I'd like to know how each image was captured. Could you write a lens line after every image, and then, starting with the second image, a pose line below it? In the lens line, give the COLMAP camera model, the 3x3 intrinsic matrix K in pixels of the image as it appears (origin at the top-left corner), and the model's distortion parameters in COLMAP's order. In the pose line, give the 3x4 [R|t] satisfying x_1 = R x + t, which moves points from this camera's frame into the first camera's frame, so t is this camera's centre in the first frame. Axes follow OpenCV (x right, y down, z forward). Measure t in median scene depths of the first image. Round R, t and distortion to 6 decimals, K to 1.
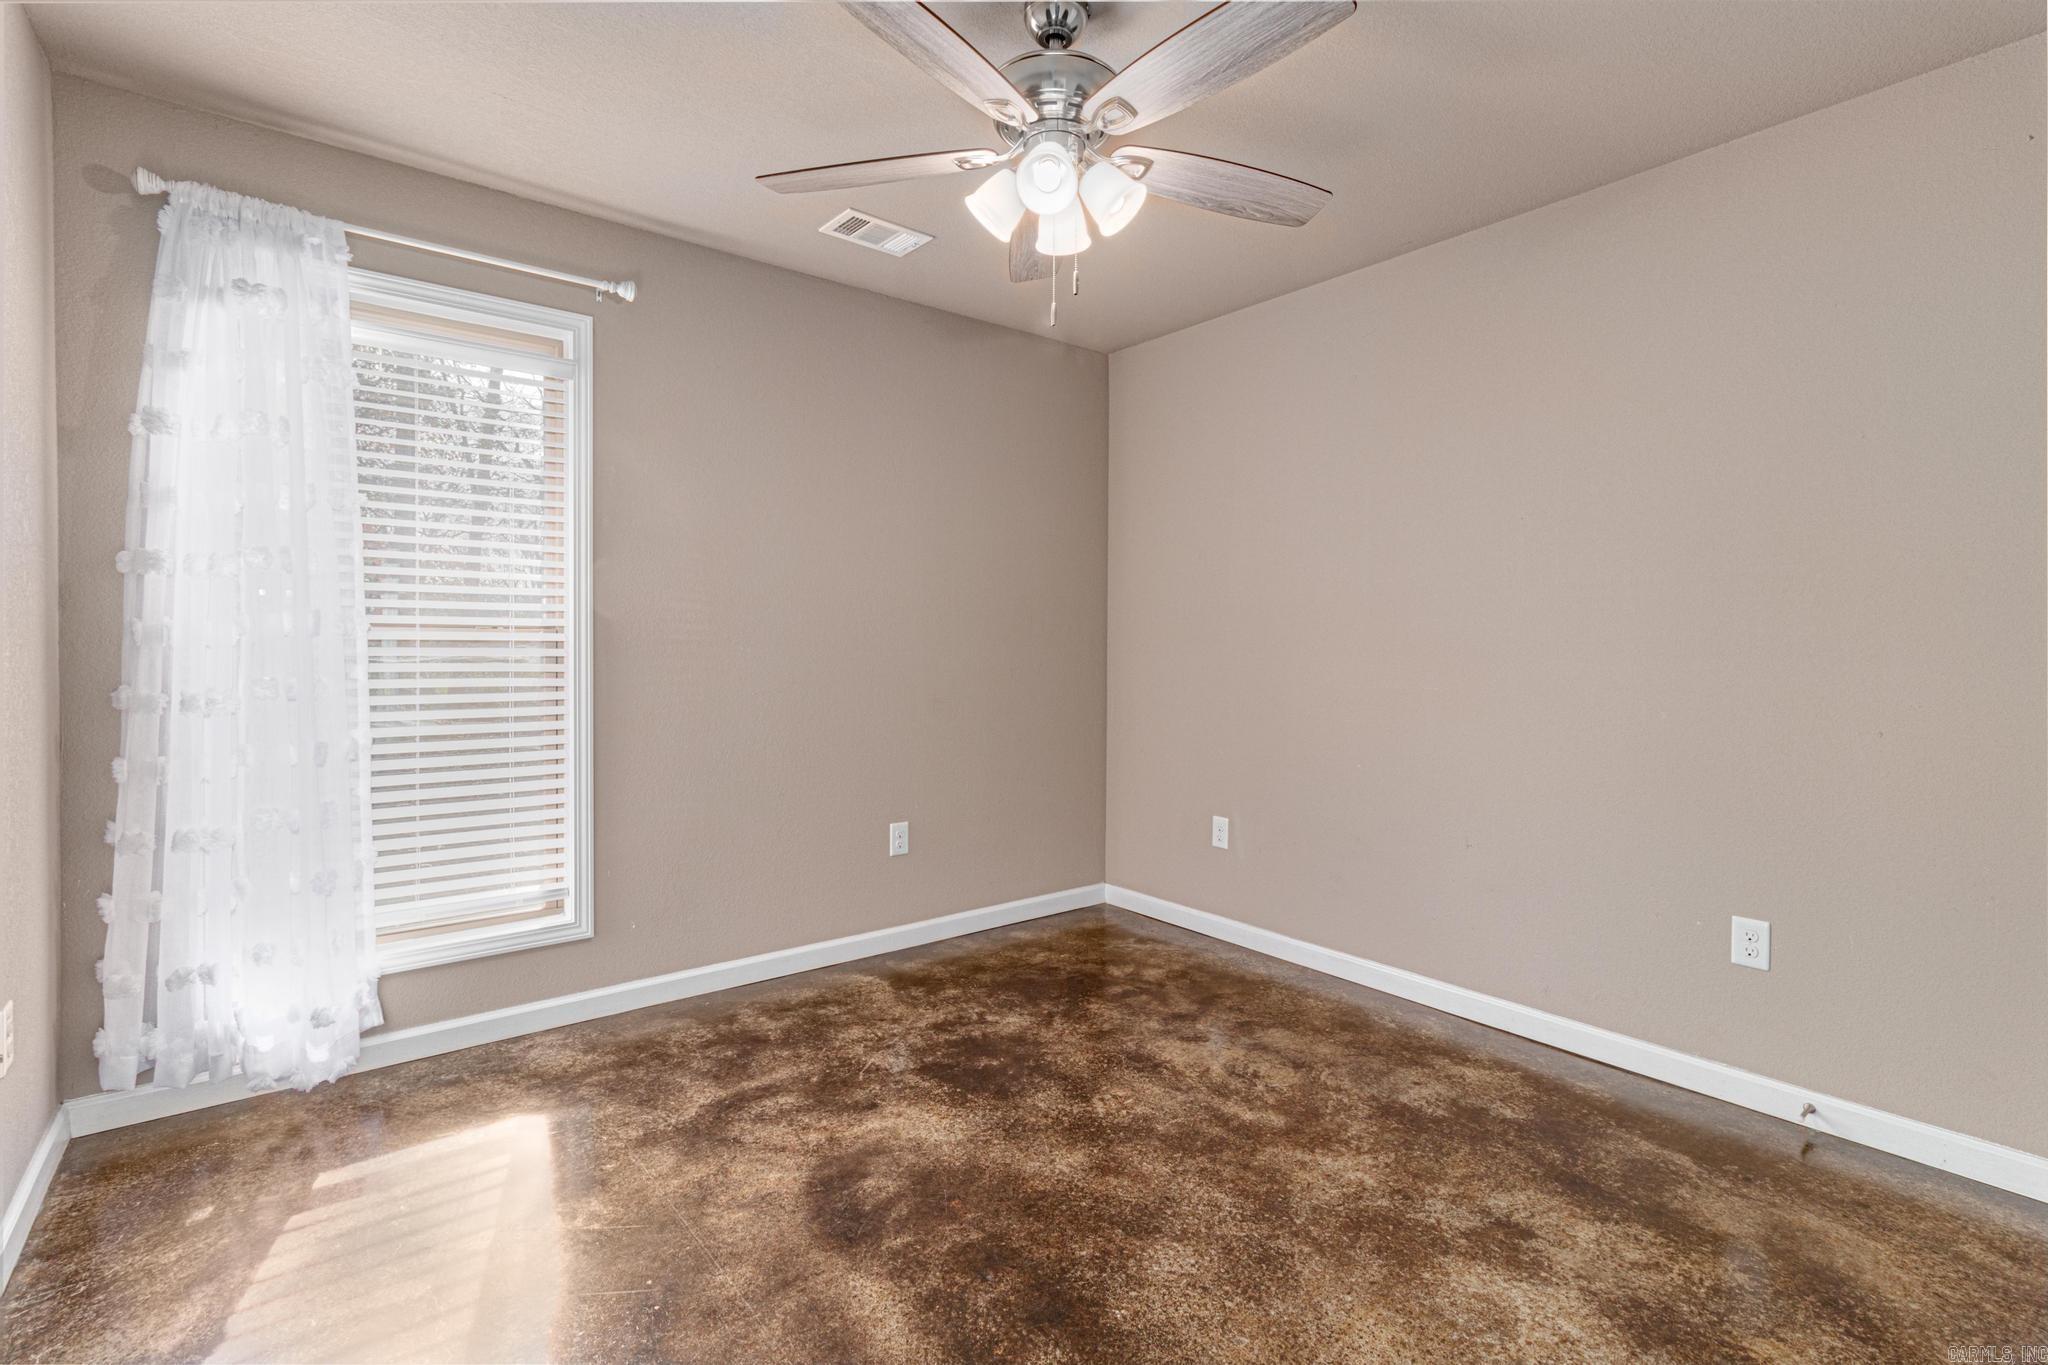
lens RADIAL K [[941.3, 0, 1036.5], [0, 941.3, 659.6], [0, 0, 1]] dist [0.001666, 0.000485]
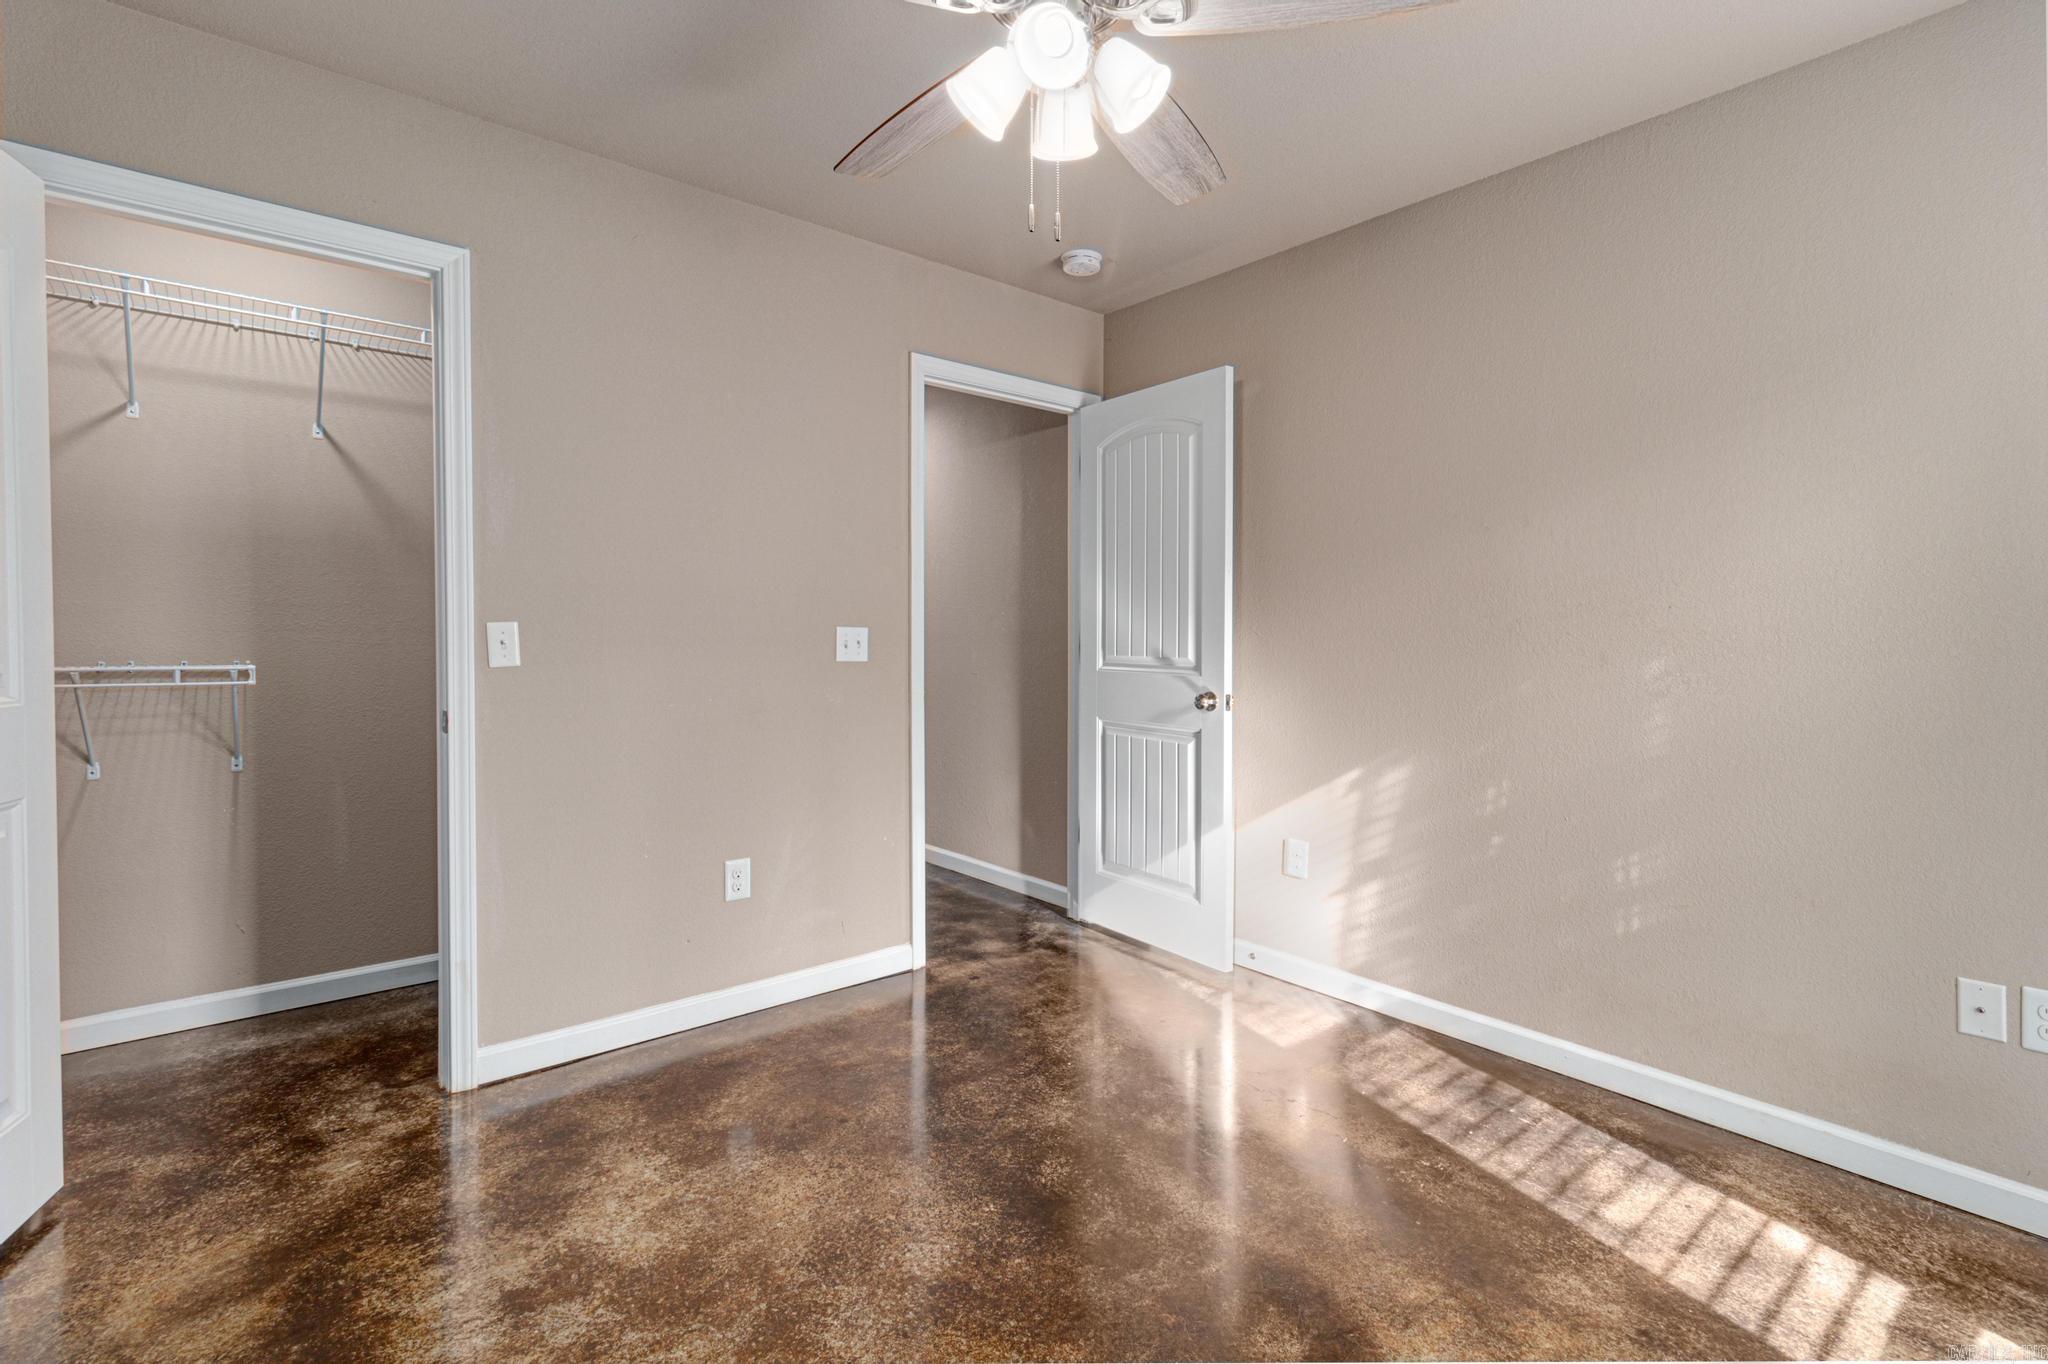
lens RADIAL K [[941.3, 0, 1036.5], [0, 941.3, 659.1], [0, 0, 1]] dist [0.001666, 0.000485]
pose [[-0.999744, -0.011070, -0.019730, 0.056501], [-0.011794, 0.999247, 0.036960, -0.025116], [0.019306, 0.037183, -0.999122, 1.949213]]
